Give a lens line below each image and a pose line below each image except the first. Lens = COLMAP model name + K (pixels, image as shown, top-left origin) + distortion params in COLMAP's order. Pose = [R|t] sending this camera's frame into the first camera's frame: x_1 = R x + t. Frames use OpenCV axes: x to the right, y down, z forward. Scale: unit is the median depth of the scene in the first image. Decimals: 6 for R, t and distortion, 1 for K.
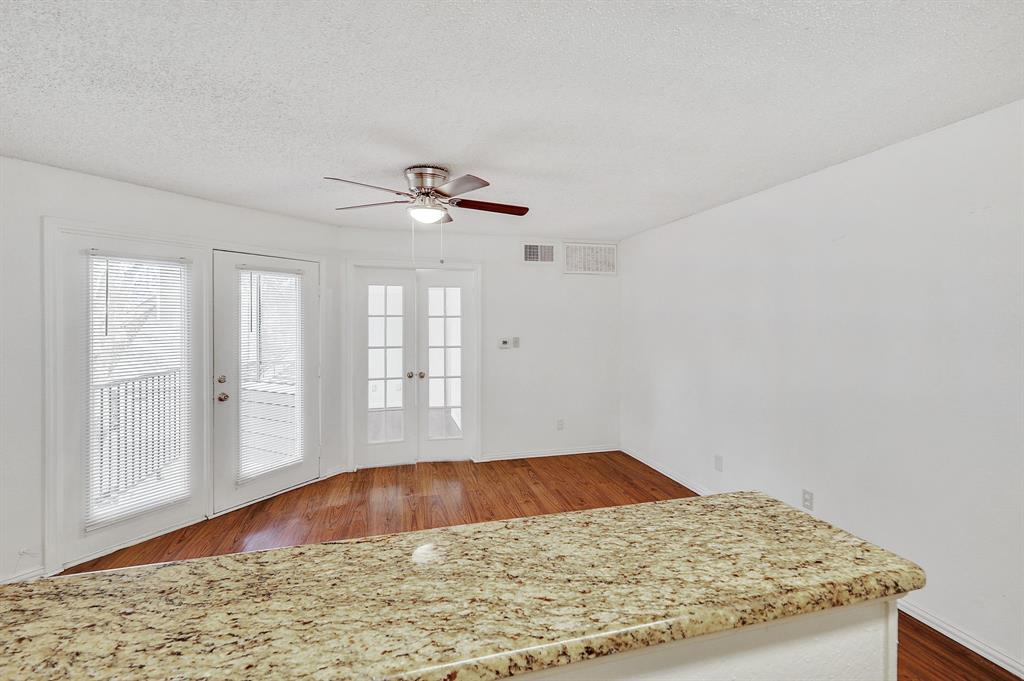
lens RADIAL K [[449.2, 0, 529.8], [0, 449.2, 321.1], [0, 0, 1]] dist [-0.000957, -0.004324]
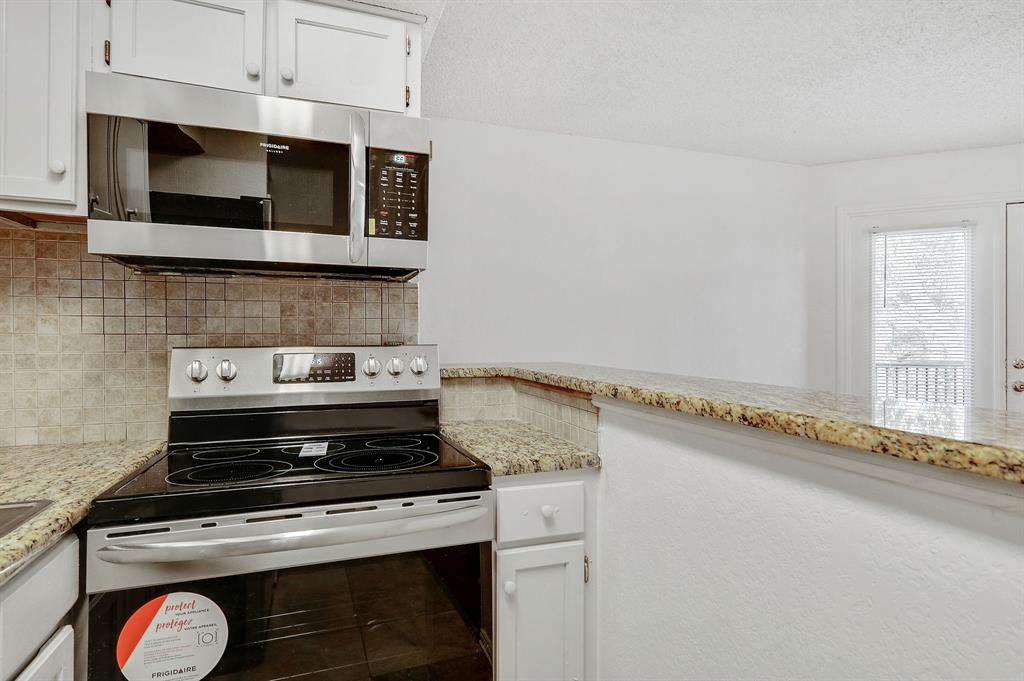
lens RADIAL K [[569.7, 0, 511.4], [0, 569.7, 335.5], [0, 0, 1]] dist [0.002784, 0.000223]
pose [[0.056699, -0.001982, -0.998389, 1.493978], [-0.004069, 0.999989, -0.002216, 0.465581], [0.998383, 0.004188, 0.056691, 0.247313]]
